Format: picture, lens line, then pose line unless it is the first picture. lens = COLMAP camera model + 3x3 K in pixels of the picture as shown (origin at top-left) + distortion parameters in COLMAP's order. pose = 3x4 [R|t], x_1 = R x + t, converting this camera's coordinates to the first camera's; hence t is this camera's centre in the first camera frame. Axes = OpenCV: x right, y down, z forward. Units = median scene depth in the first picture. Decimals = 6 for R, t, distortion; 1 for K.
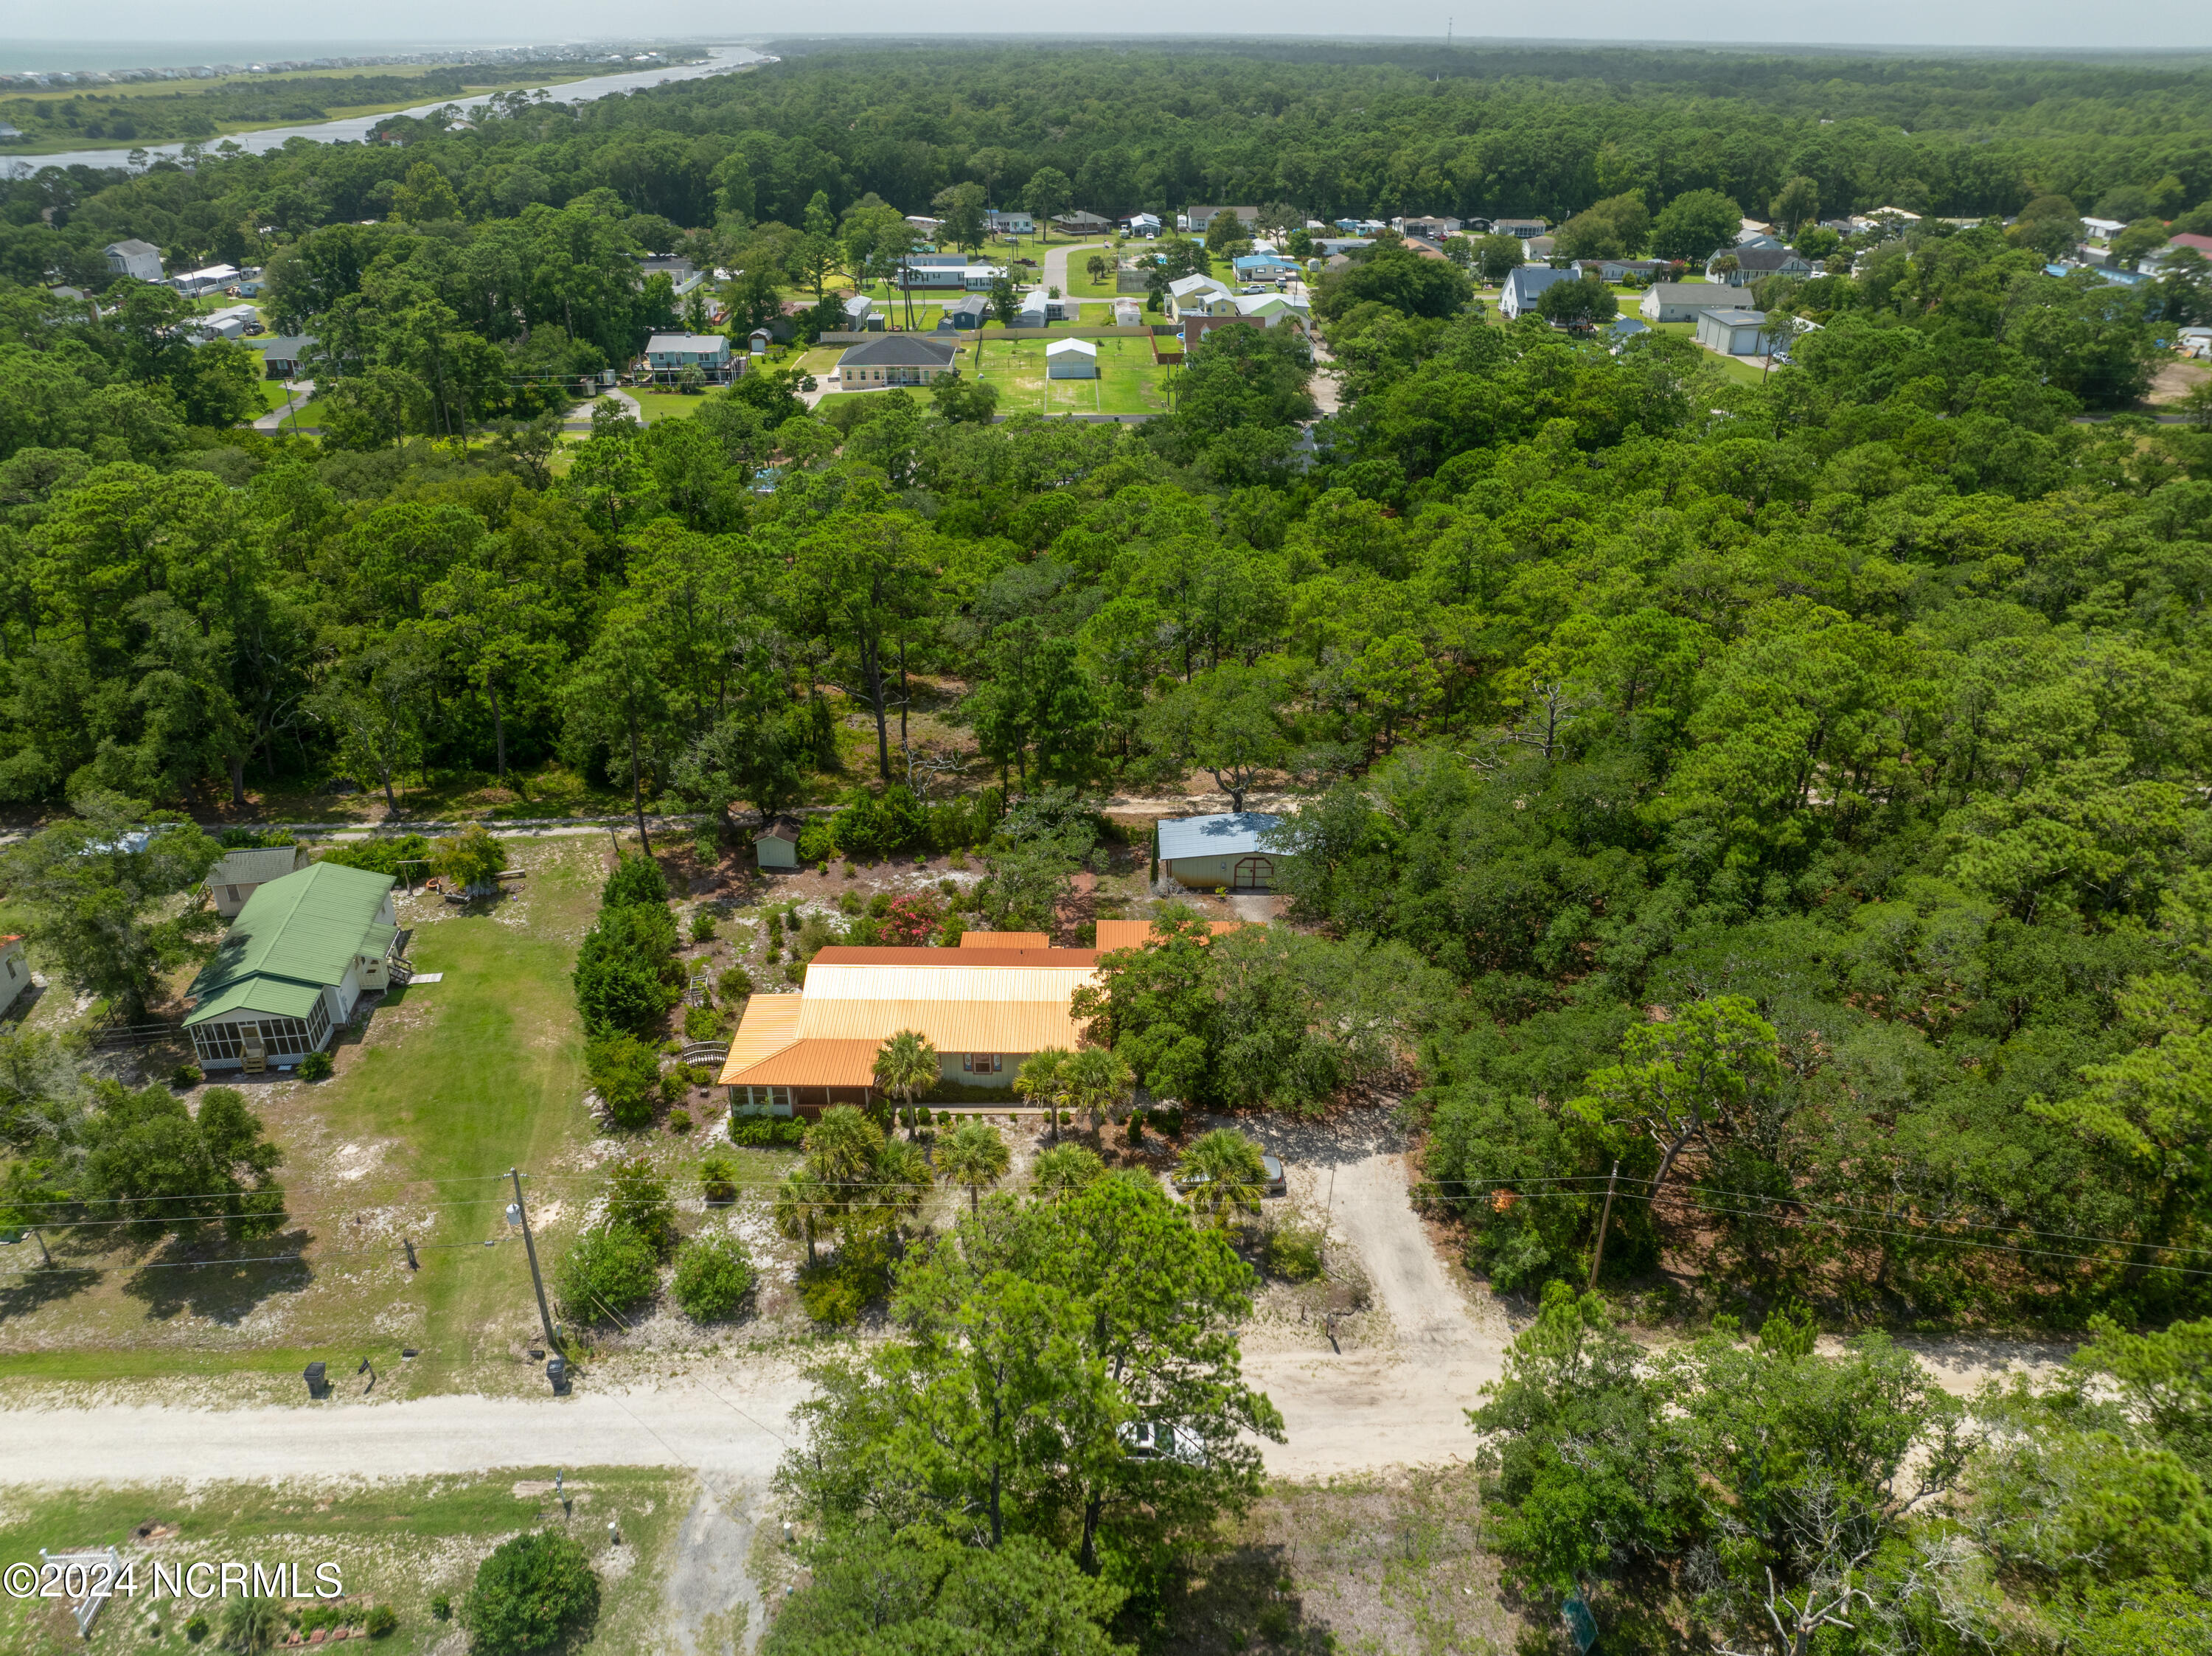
lens RADIAL K [[1558.9, 0, 1105.1], [0, 1558.9, 823.0], [0, 0, 1]] dist [-0.035551, -0.003556]
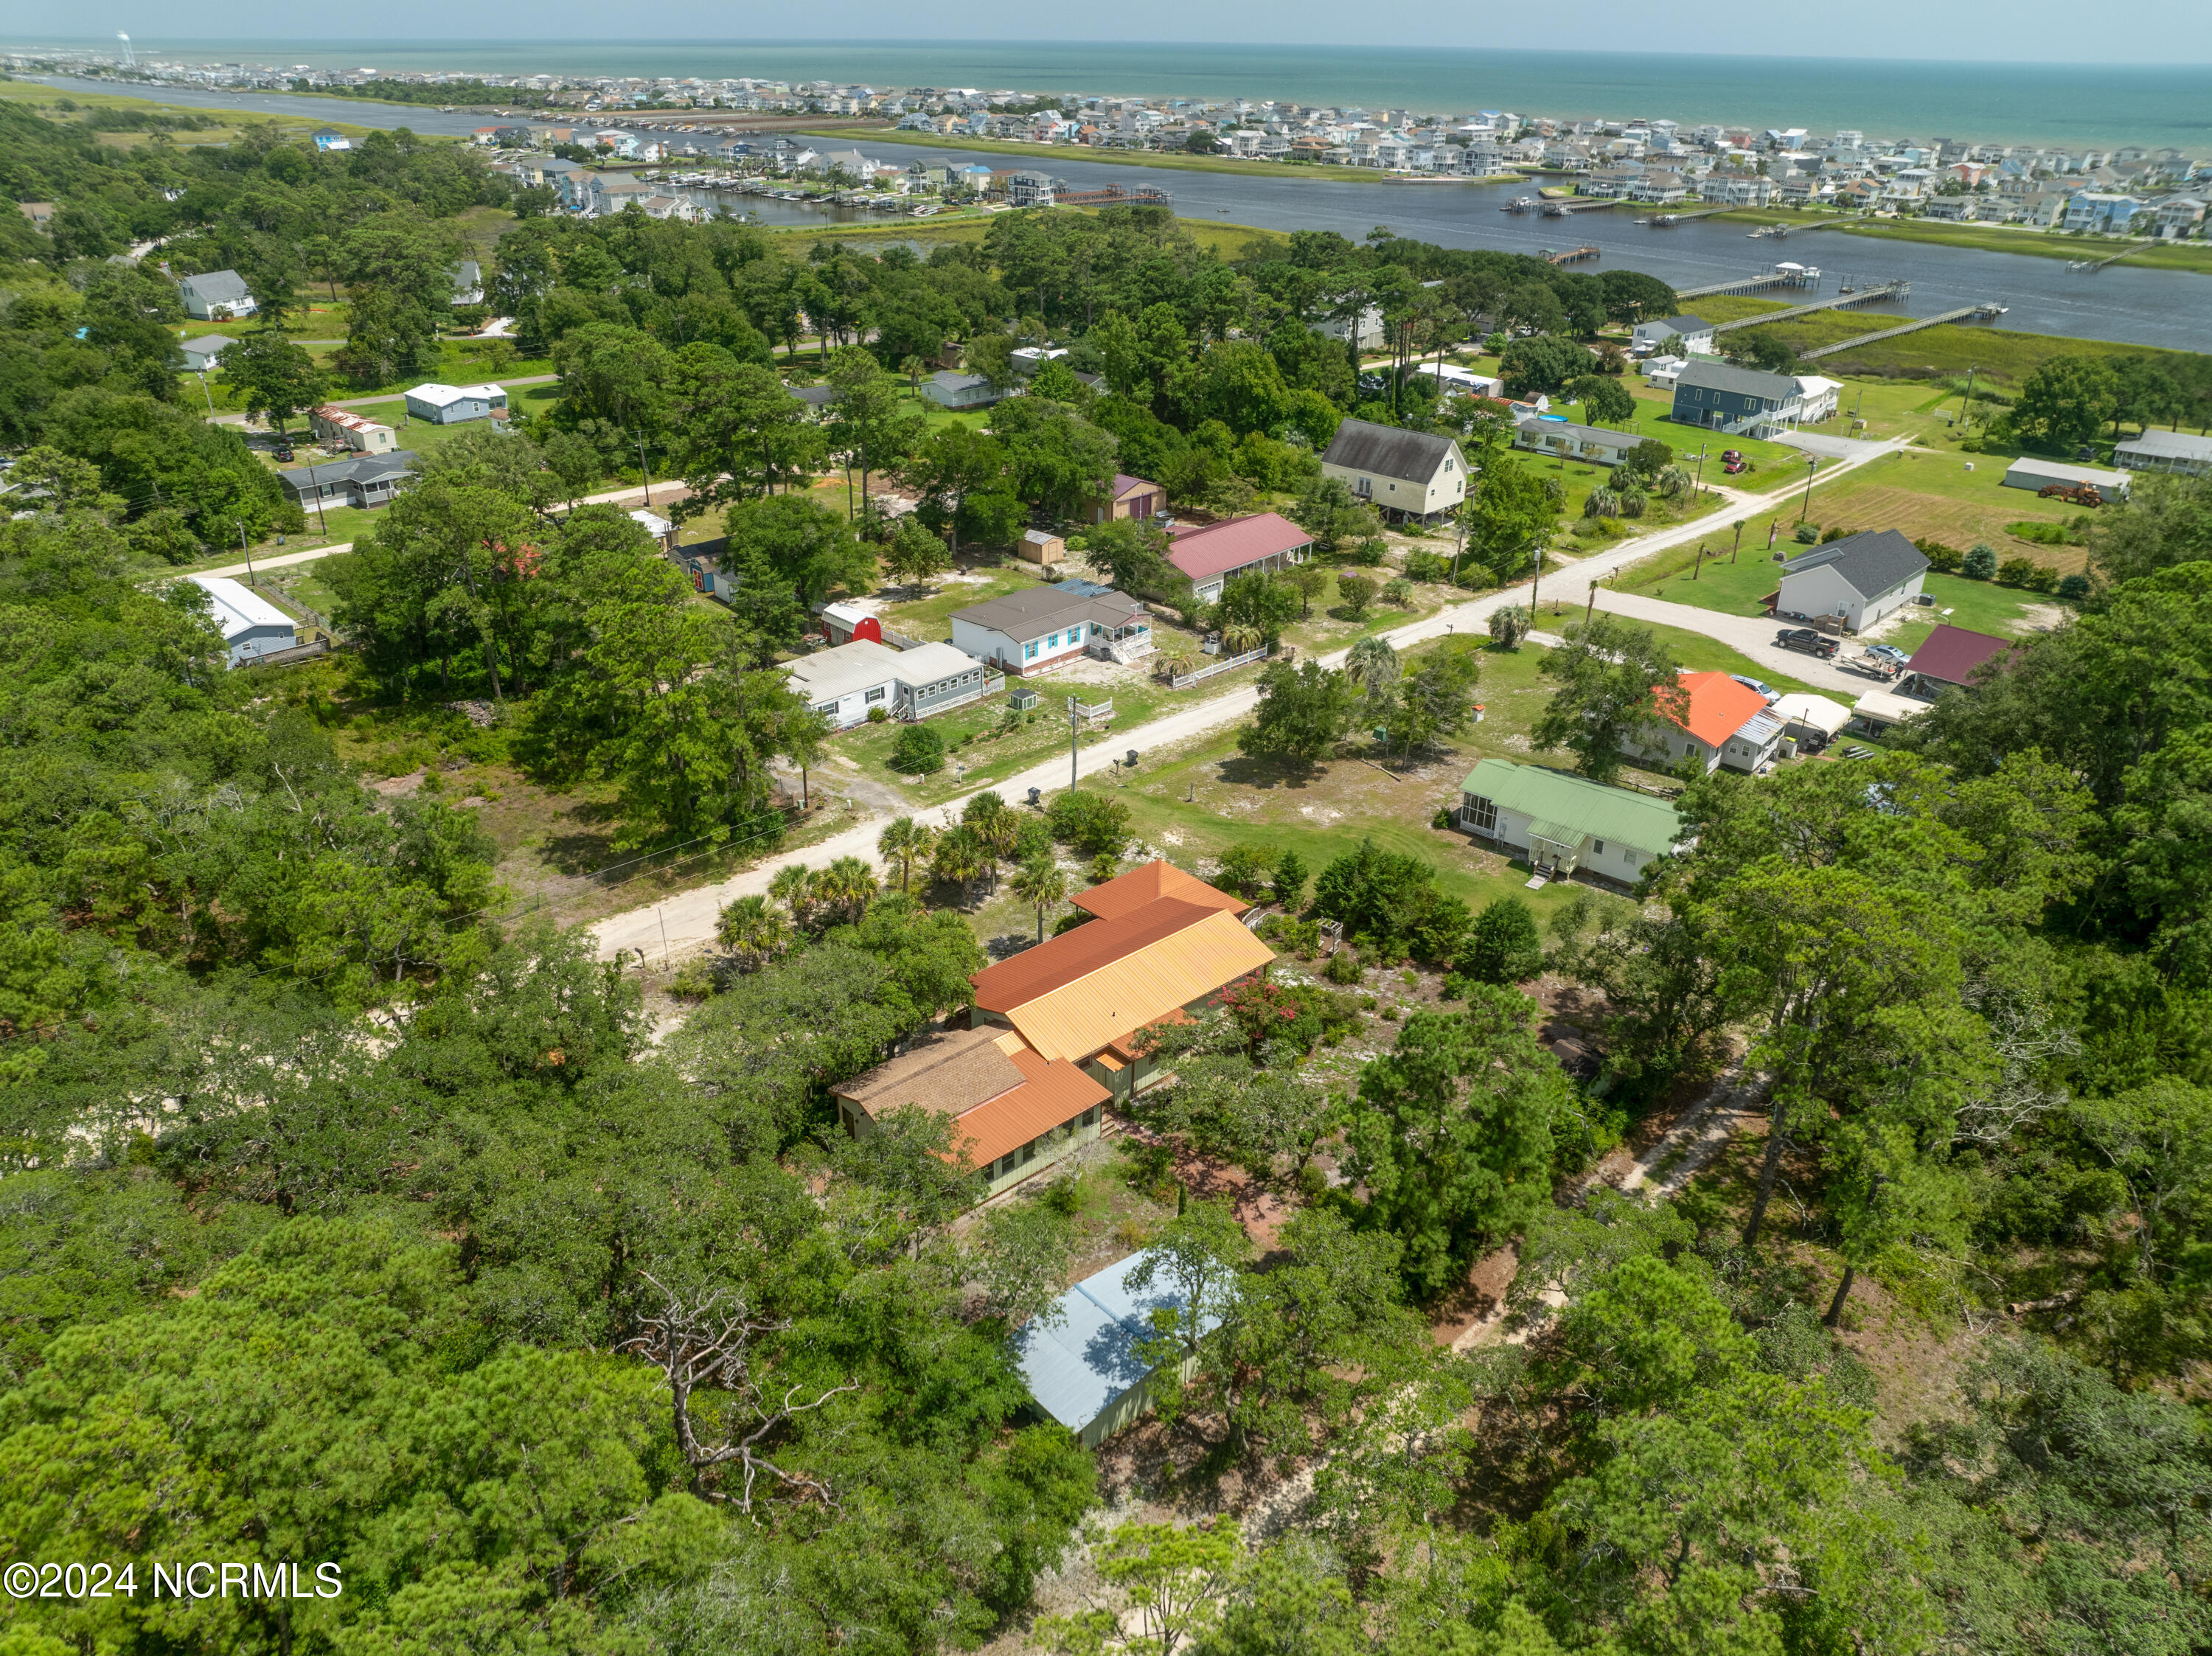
lens RADIAL K [[1558.2, 0, 1102.7], [0, 1558.2, 823.5], [0, 0, 1]] dist [-0.042485, 0.011002]
pose [[-0.737645, 0.296596, -0.606556, 0.475337], [-0.322199, 0.634838, 0.702259, -0.632311], [0.593352, 0.713450, -0.372722, 1.233702]]
